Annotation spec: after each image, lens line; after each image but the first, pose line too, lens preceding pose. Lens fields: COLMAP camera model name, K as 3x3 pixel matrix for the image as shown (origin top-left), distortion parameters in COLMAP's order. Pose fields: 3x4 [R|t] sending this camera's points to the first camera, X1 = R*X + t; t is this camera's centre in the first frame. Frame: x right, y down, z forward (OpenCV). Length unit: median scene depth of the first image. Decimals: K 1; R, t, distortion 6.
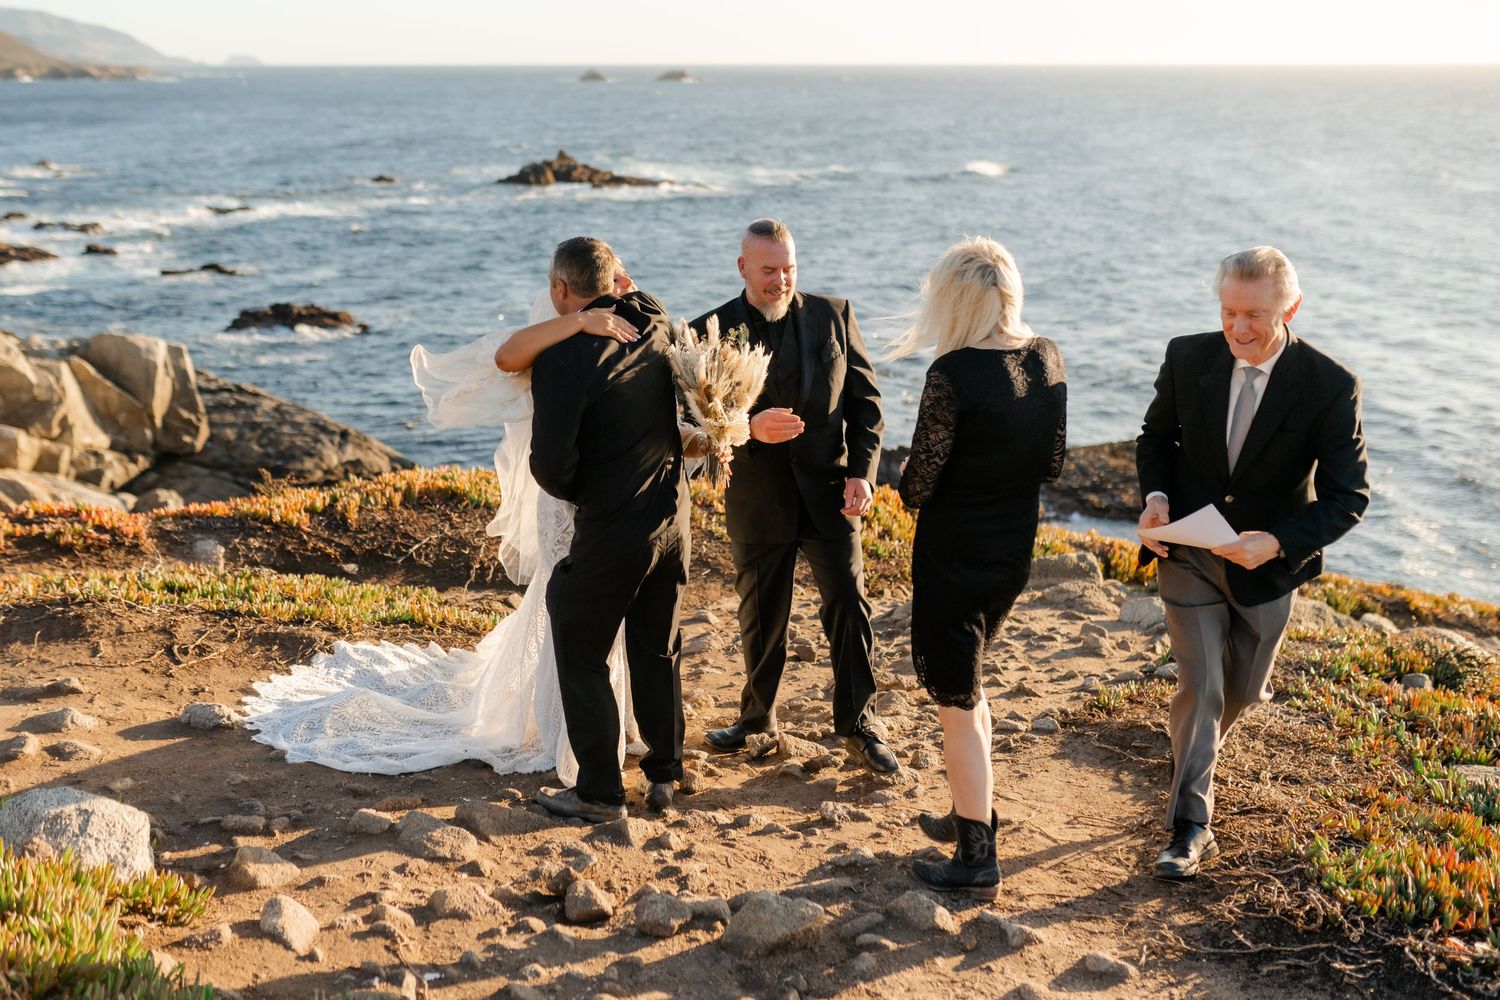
lens RADIAL K [[1551.2, 0, 691.2], [0, 1551.2, 474.8], [0, 0, 1]] dist [-0.003508, 0.010944]
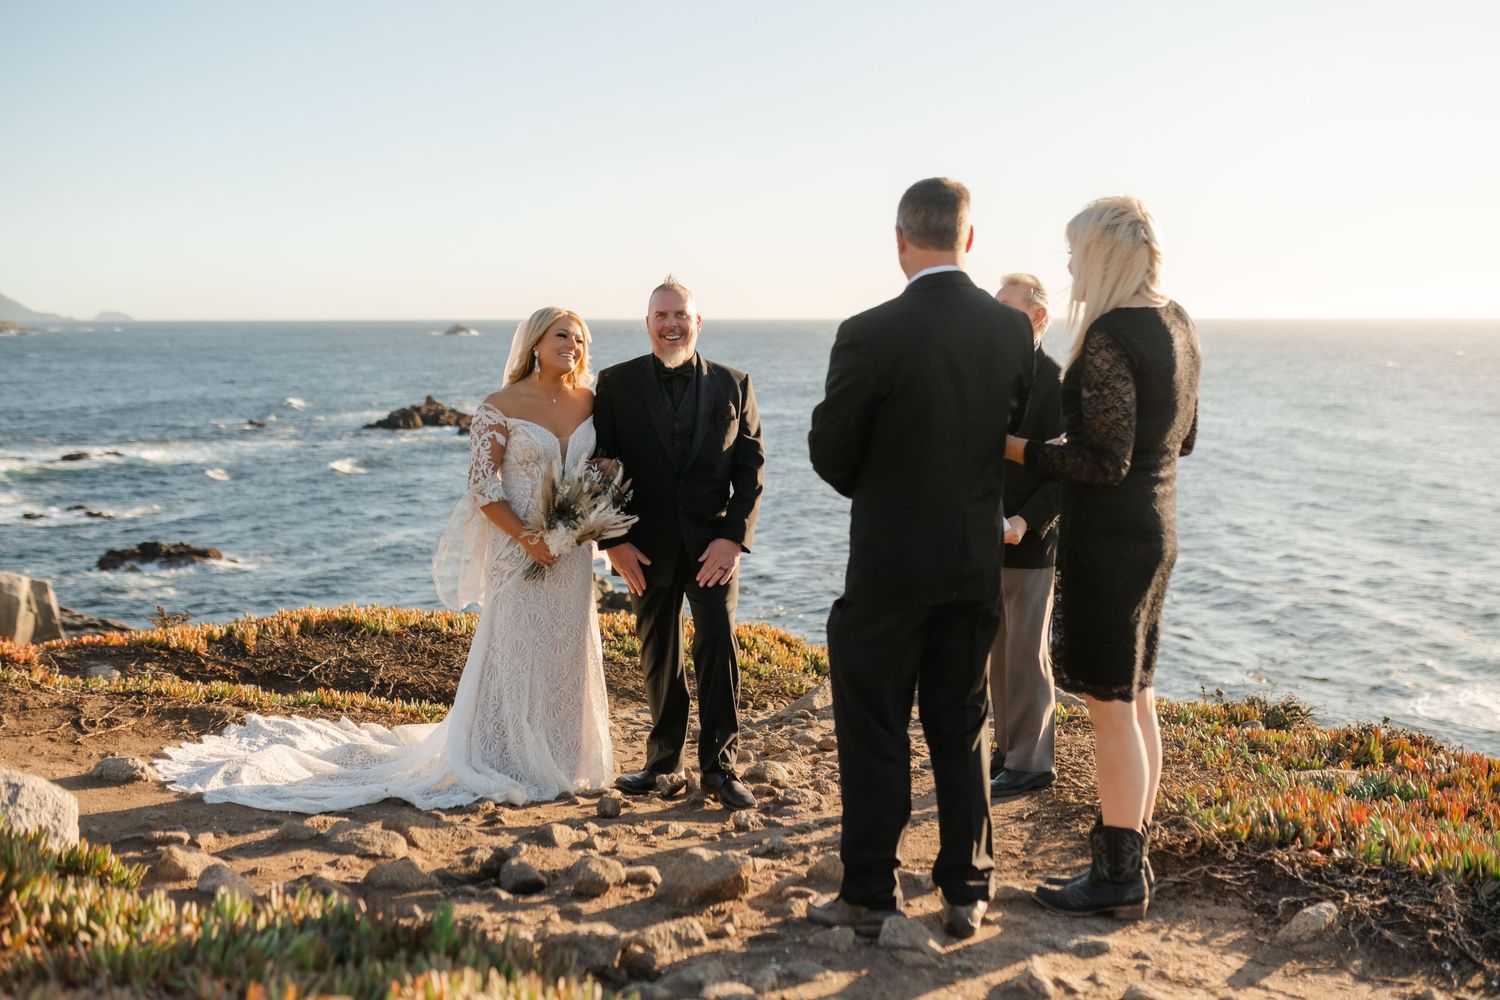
lens RADIAL K [[1467.3, 0, 761.2], [0, 1467.3, 501.2], [0, 0, 1]] dist [-0.000665, 0.007676]
pose [[0.990089, -0.018313, 0.139242, -0.024042], [0.036943, 0.990506, -0.132416, 0.096917], [-0.135495, 0.136248, 0.981365, -0.007447]]
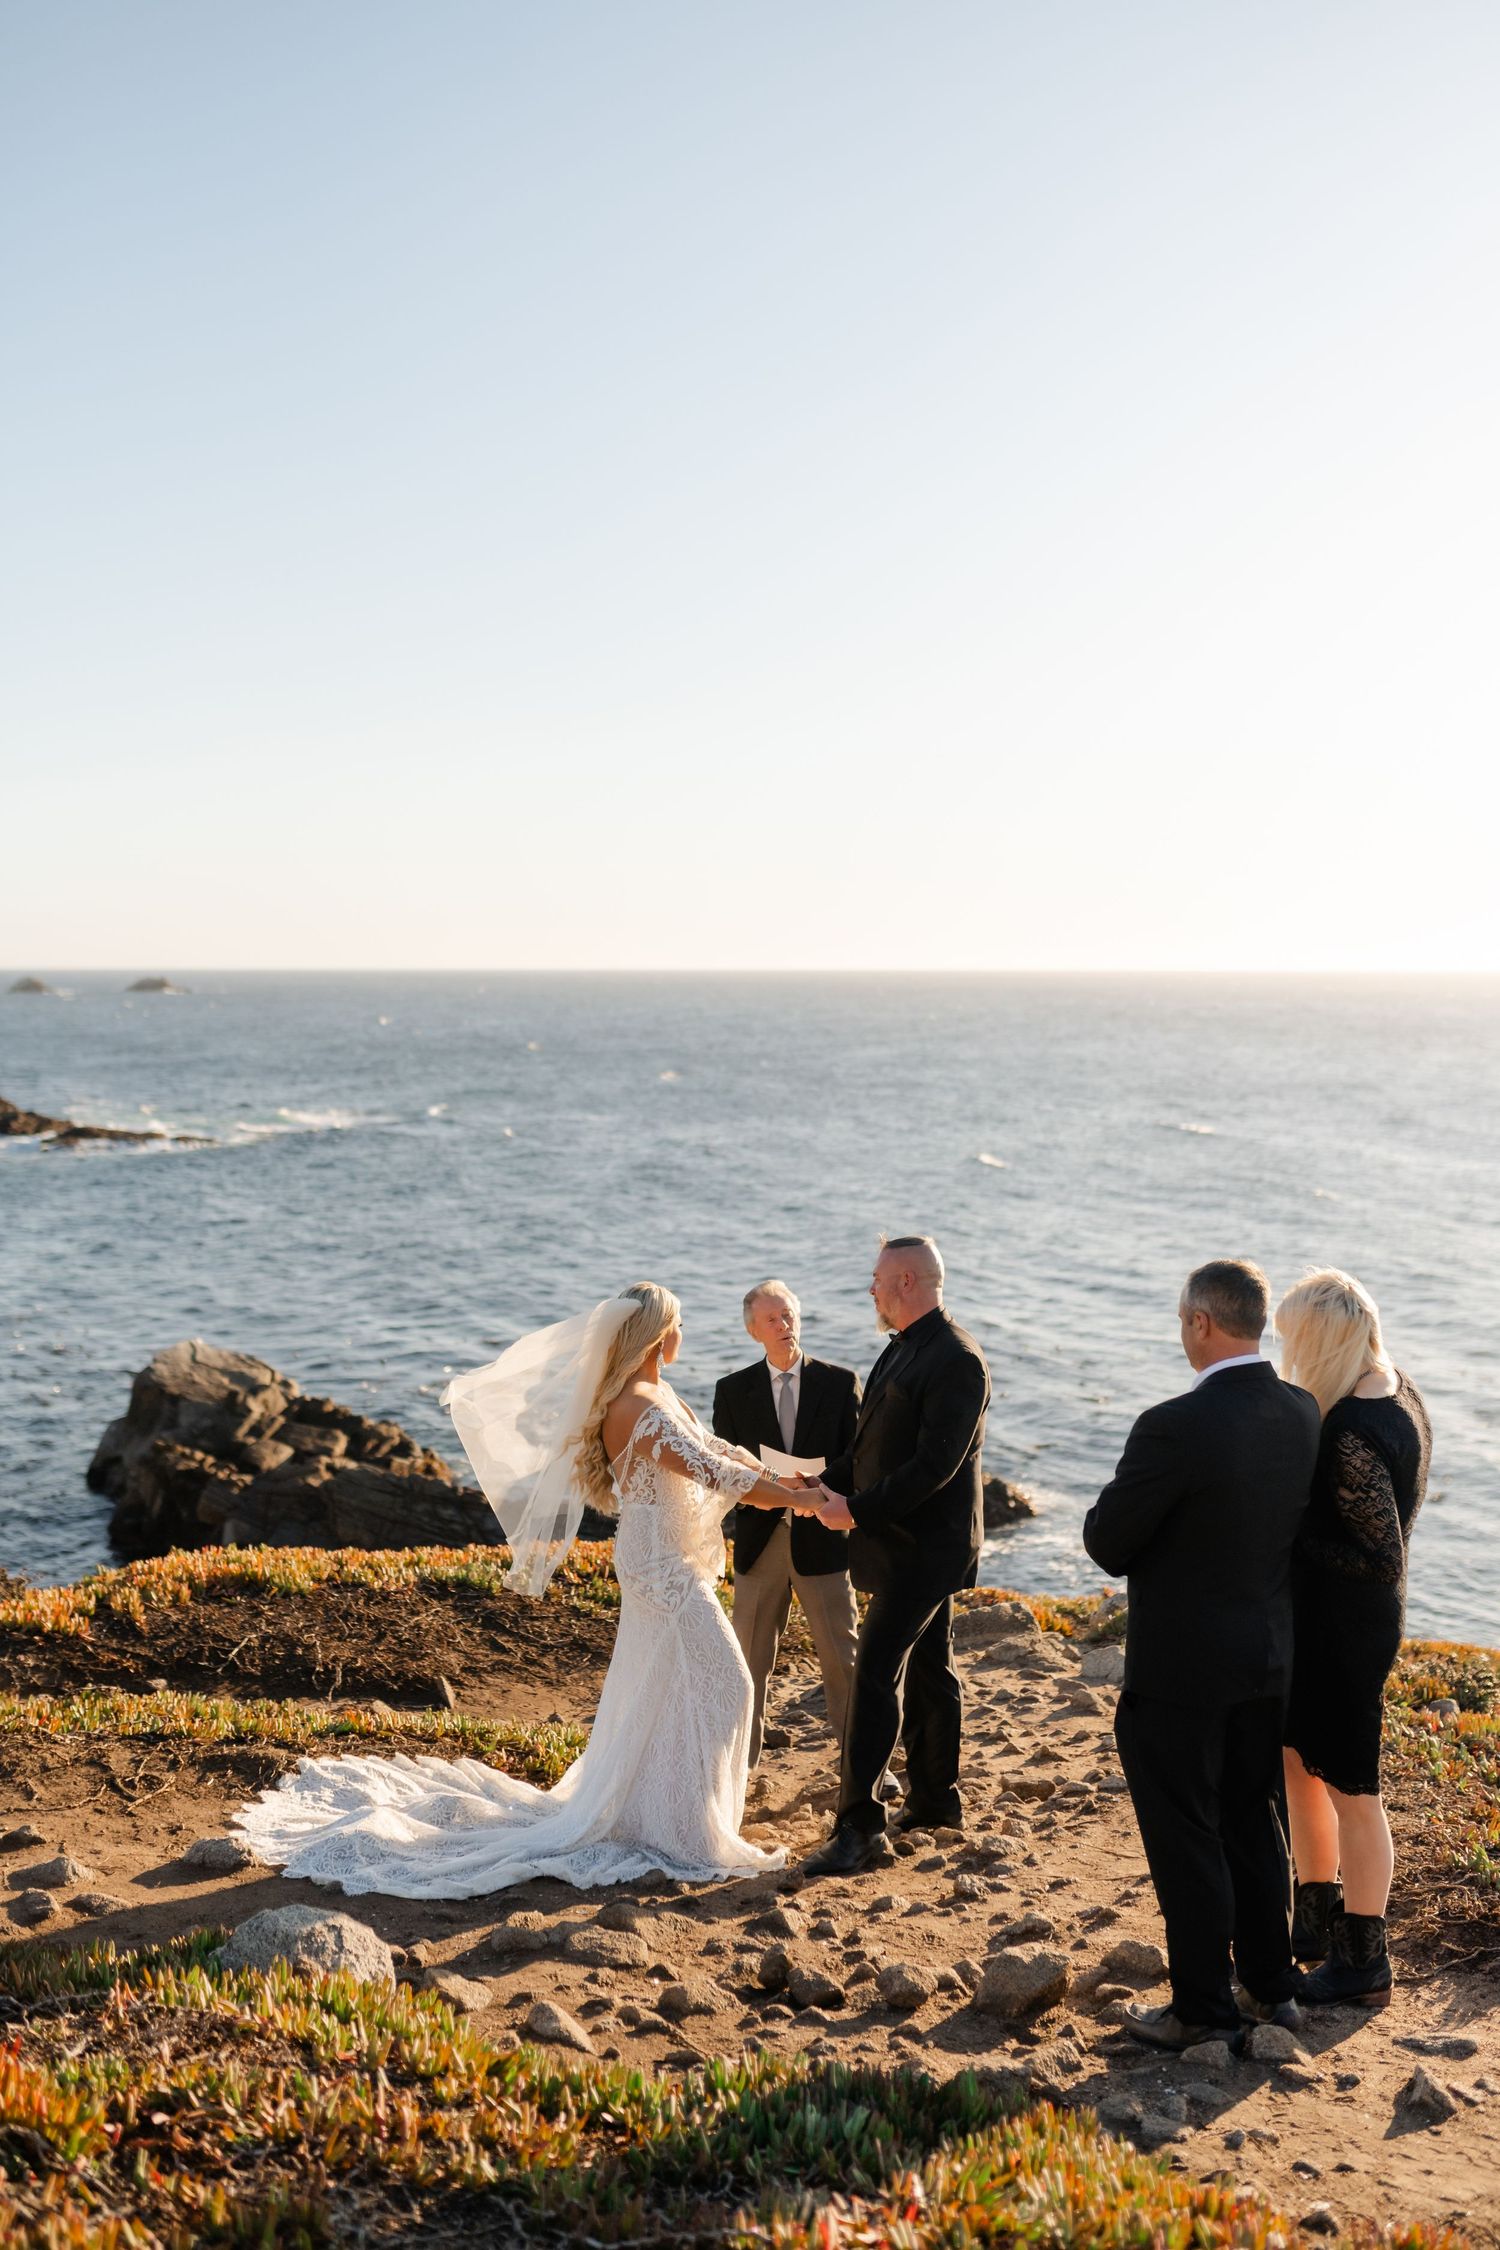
lens RADIAL K [[2186.5, 0, 744.4], [0, 2186.5, 1119.1], [0, 0, 1]] dist [-0.001266, 0.009113]
pose [[0.967682, -0.014653, 0.251746, -0.256376], [0.062051, 0.981452, -0.181388, -0.001091], [-0.244419, 0.191147, 0.950643, -0.204580]]
